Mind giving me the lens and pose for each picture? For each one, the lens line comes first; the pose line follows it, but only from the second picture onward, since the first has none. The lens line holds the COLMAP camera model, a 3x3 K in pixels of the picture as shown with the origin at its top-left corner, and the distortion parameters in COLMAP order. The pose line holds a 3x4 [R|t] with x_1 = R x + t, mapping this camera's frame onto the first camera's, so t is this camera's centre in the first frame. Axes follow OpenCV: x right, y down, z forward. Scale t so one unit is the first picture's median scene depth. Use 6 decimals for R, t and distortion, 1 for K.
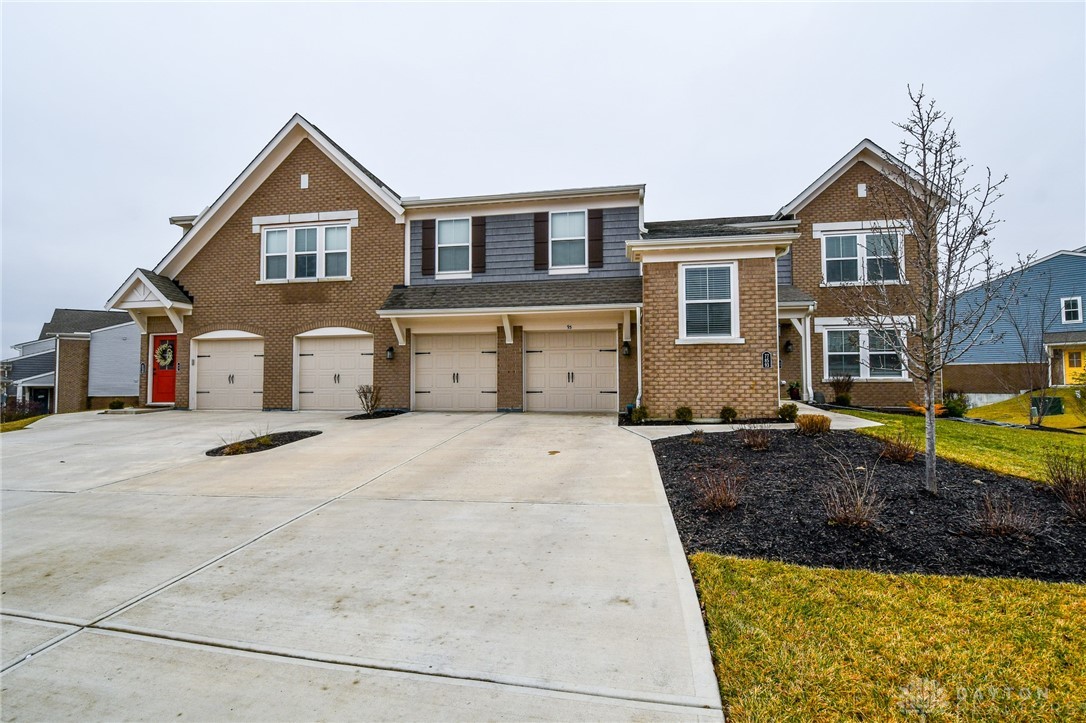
lens RADIAL K [[504.2, 0, 543.0], [0, 504.2, 361.5], [0, 0, 1]] dist [0.001274, 0.000006]
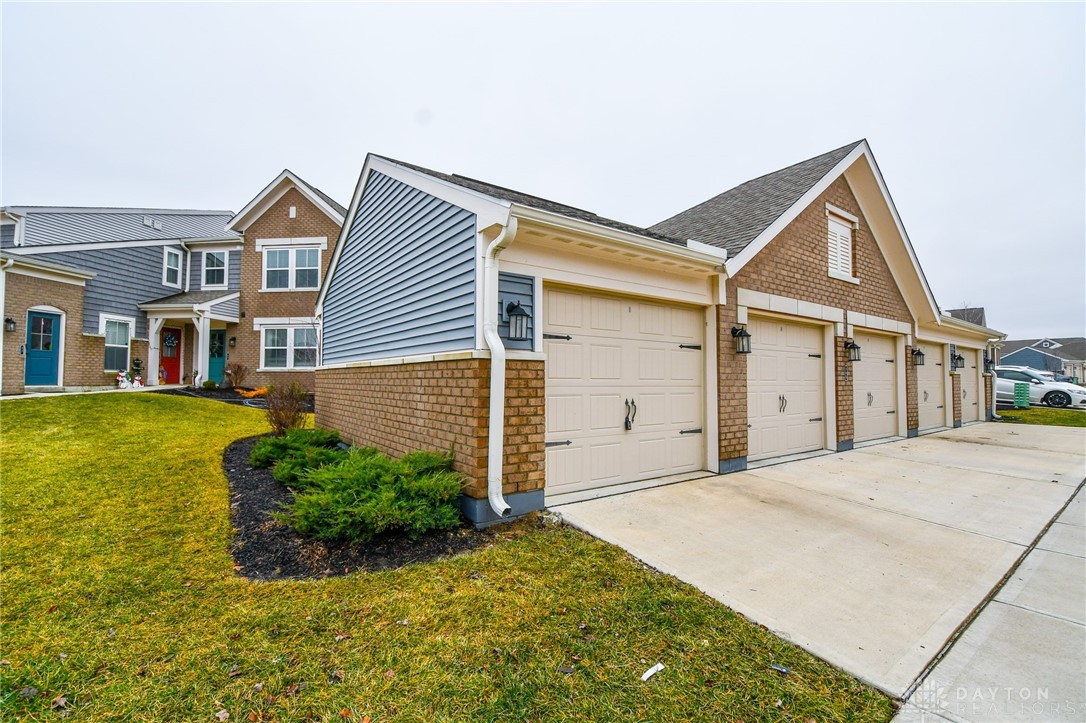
lens RADIAL K [[469.4, 0, 543.0], [0, 469.4, 361.5], [0, 0, 1]] dist [-0.000457, -0.011800]
pose [[0.998349, 0.010135, 0.056539, 1.302827], [-0.010431, 0.999933, 0.004941, 0.004498], [-0.056485, -0.005523, 0.998388, -0.164024]]
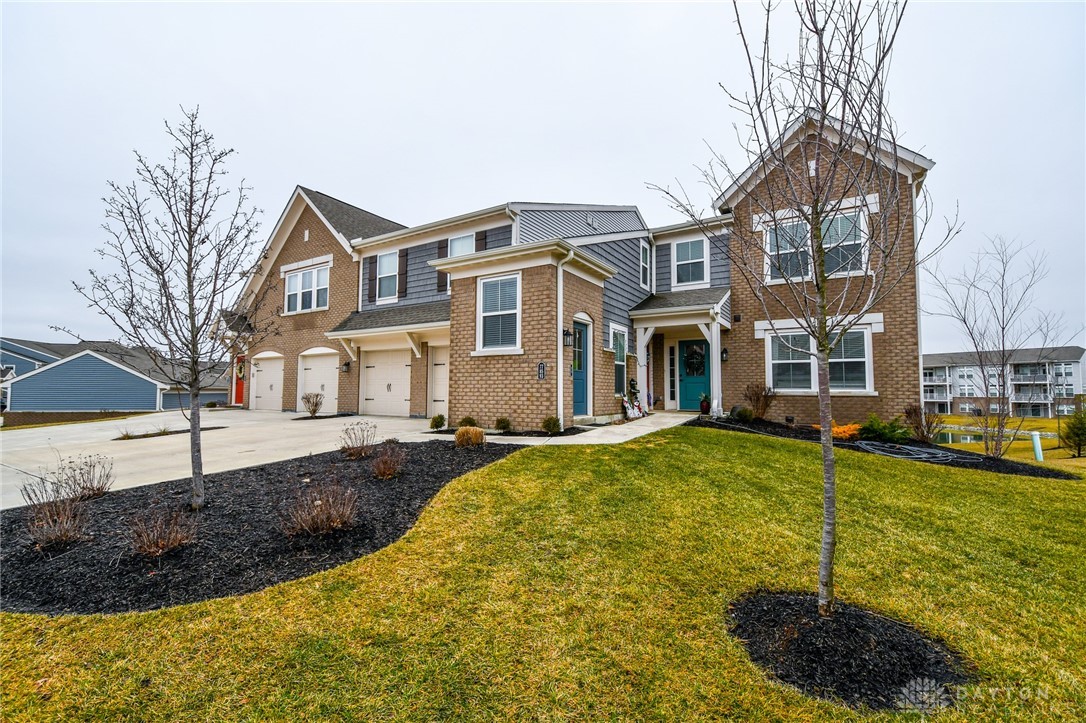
lens RADIAL K [[469.4, 0, 543.0], [0, 469.4, 361.5], [0, 0, 1]] dist [-0.000457, -0.011800]
pose [[0.926610, -0.015165, -0.375717, 0.566113], [0.006080, 0.999660, -0.025352, 0.001482], [0.375974, 0.021207, 0.926388, 0.121874]]
